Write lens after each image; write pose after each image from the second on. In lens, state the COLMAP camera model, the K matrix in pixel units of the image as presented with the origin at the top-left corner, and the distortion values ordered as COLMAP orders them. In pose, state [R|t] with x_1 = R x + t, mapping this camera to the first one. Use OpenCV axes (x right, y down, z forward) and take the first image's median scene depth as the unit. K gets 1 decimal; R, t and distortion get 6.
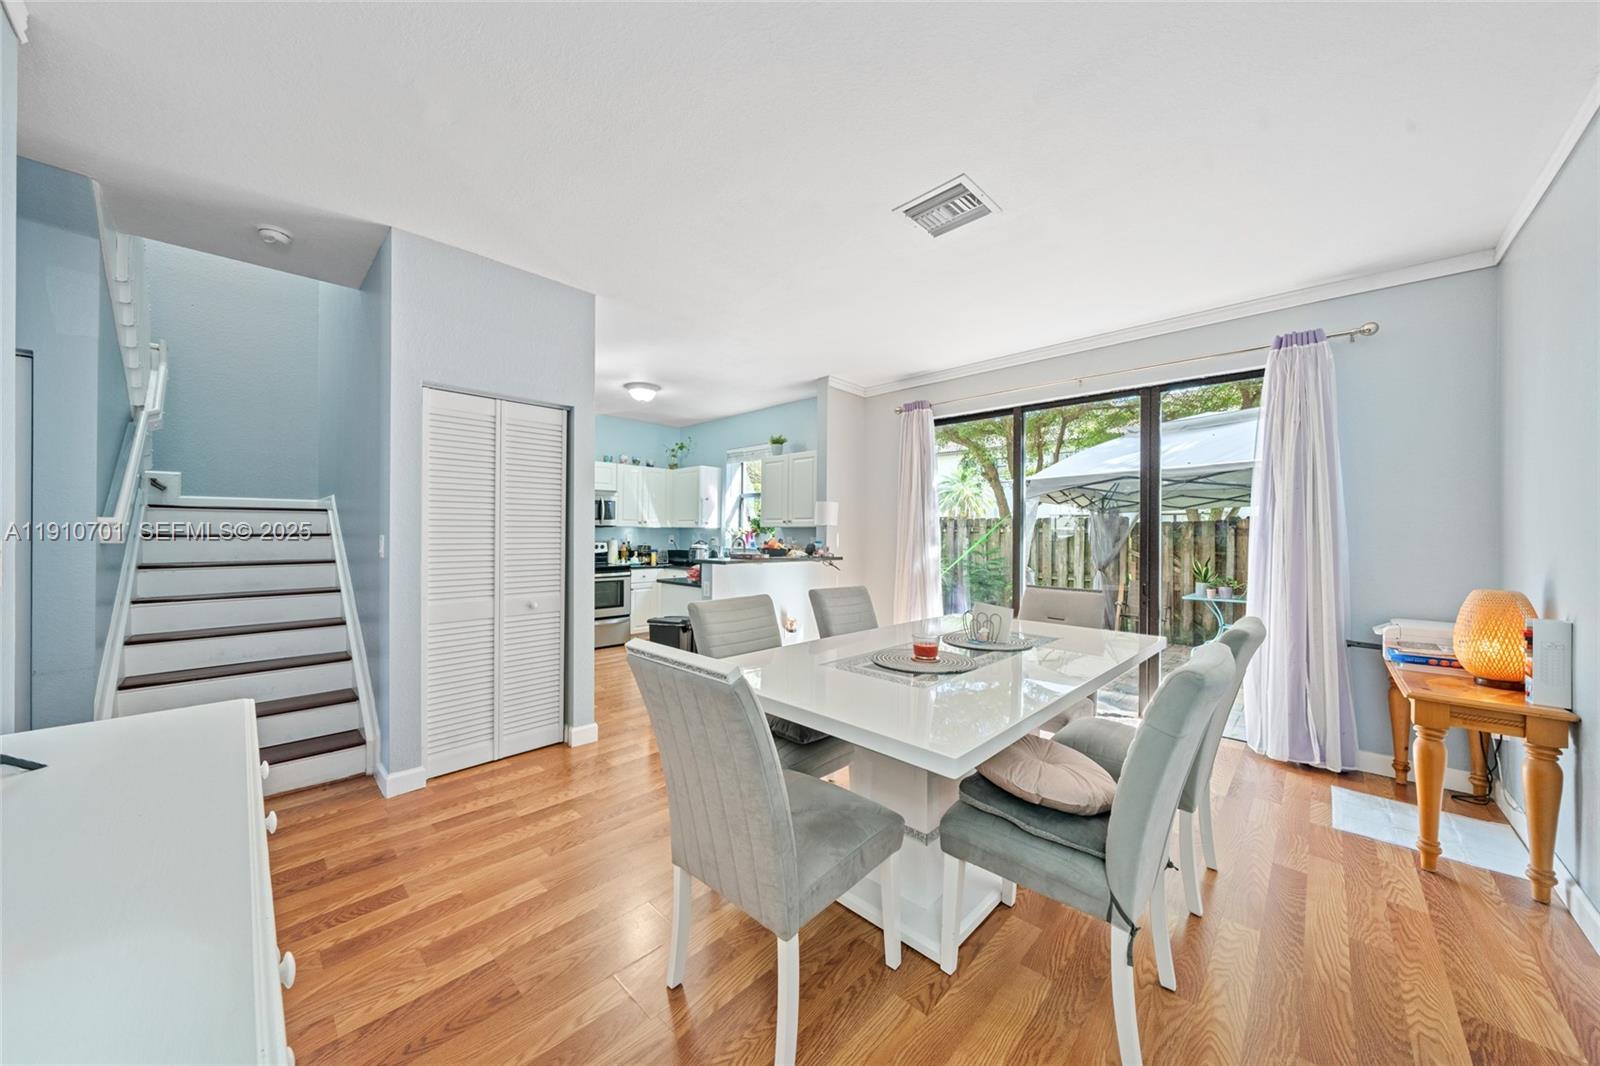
lens RADIAL K [[541.7, 0, 800.0], [0, 541.7, 533.0], [0, 0, 1]] dist [-0.013317, 0.001723]
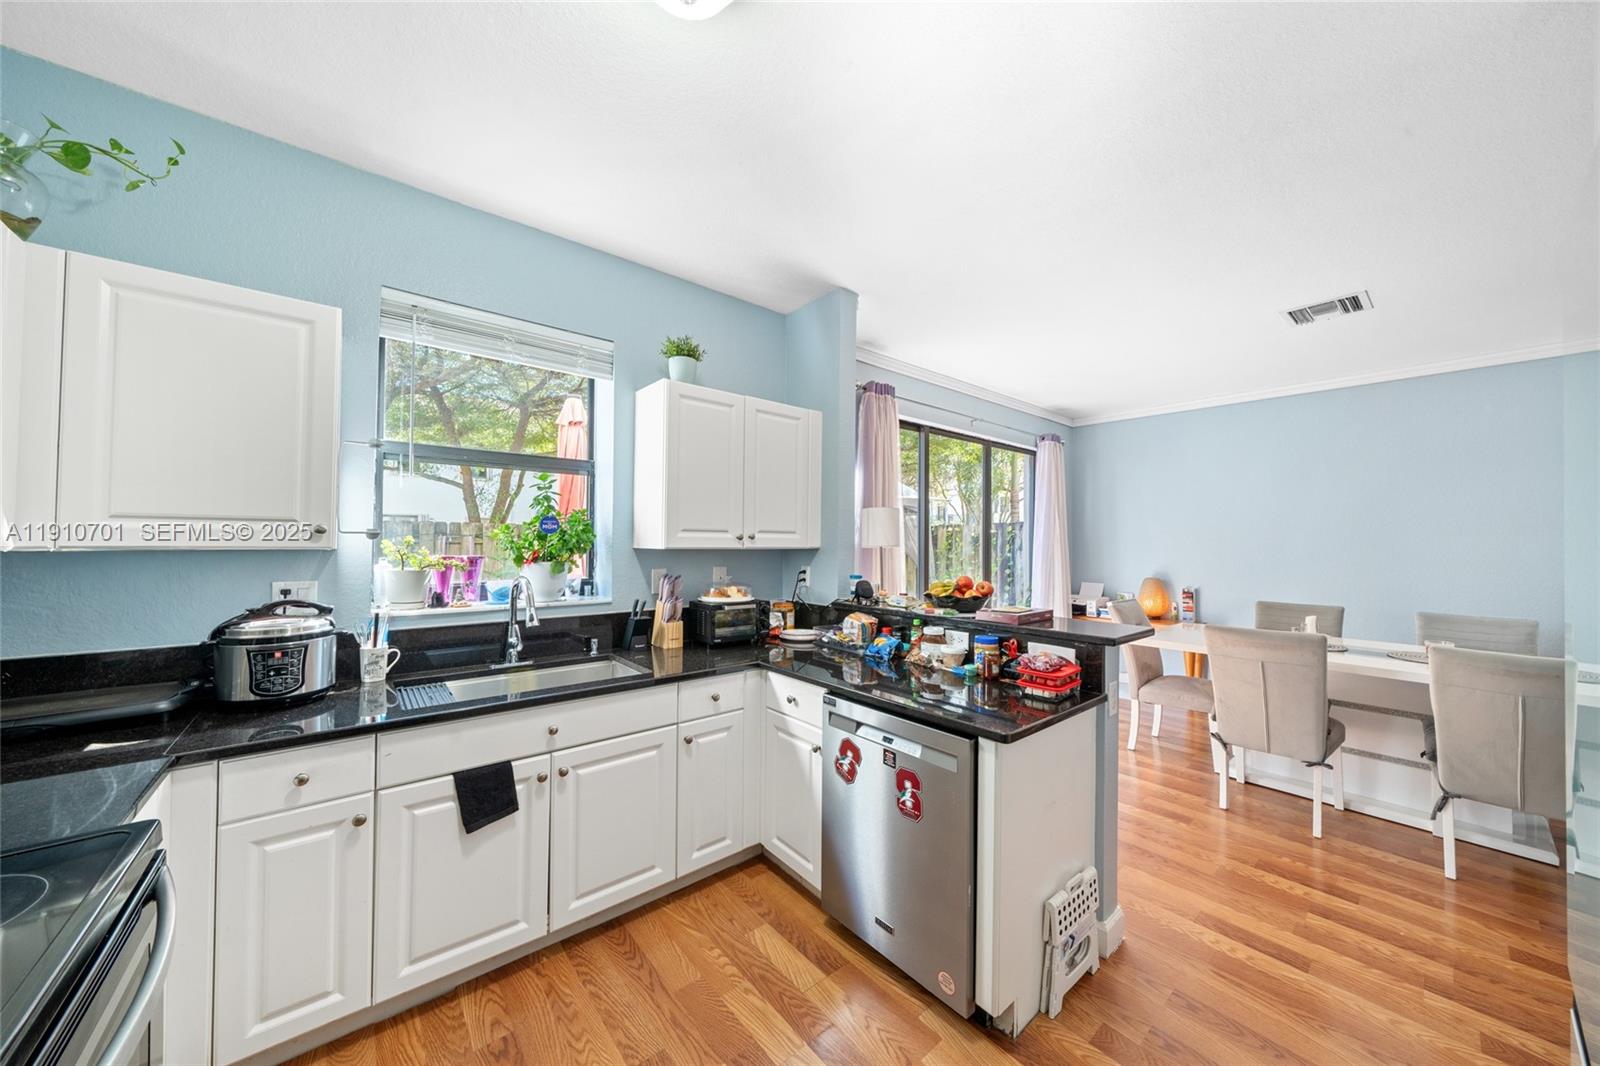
lens RADIAL K [[540.2, 0, 792.8], [0, 540.2, 538.7], [0, 0, 1]] dist [-0.009232, -0.000105]
pose [[0.120285, -0.002264, 0.992737, -0.404859], [-0.010159, 0.999942, 0.003511, -0.018557], [-0.992687, -0.010508, 0.120255, 0.748212]]
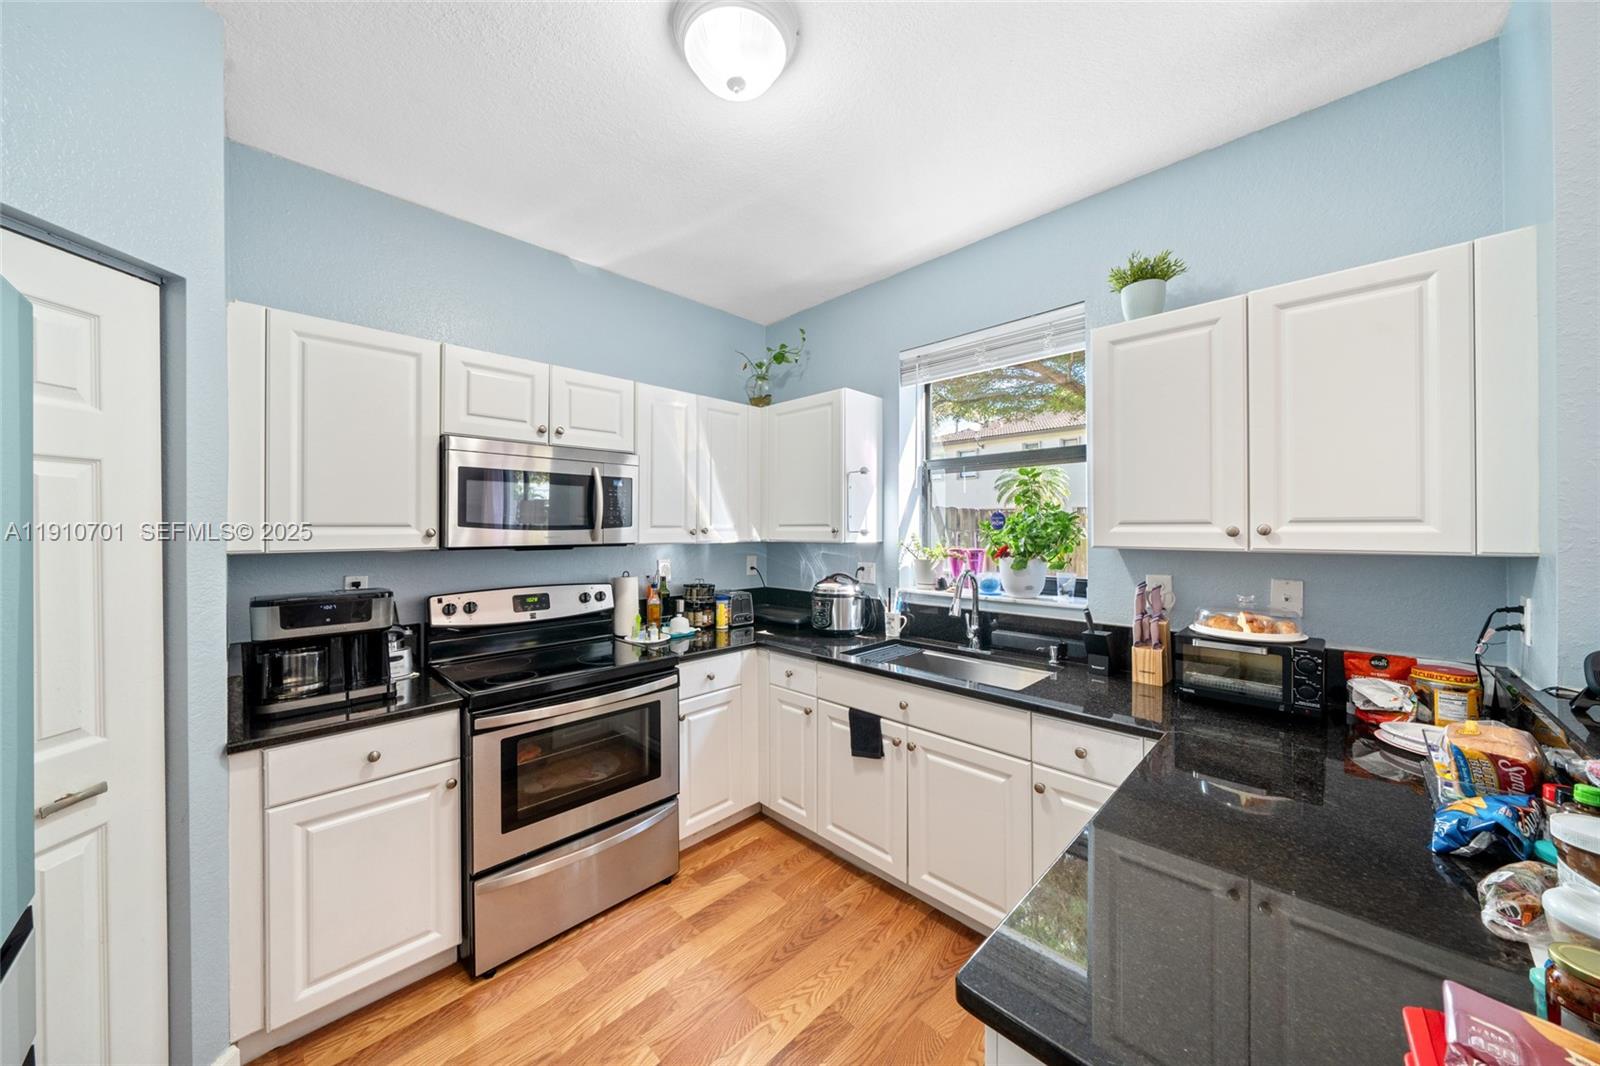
lens RADIAL K [[541.7, 0, 800.0], [0, 541.7, 533.0], [0, 0, 1]] dist [-0.013317, 0.001723]
pose [[0.999795, -0.010927, -0.017065, -0.207983], [0.011092, 0.999892, 0.009616, -0.021637], [0.016958, -0.009803, 0.999808, 0.595489]]
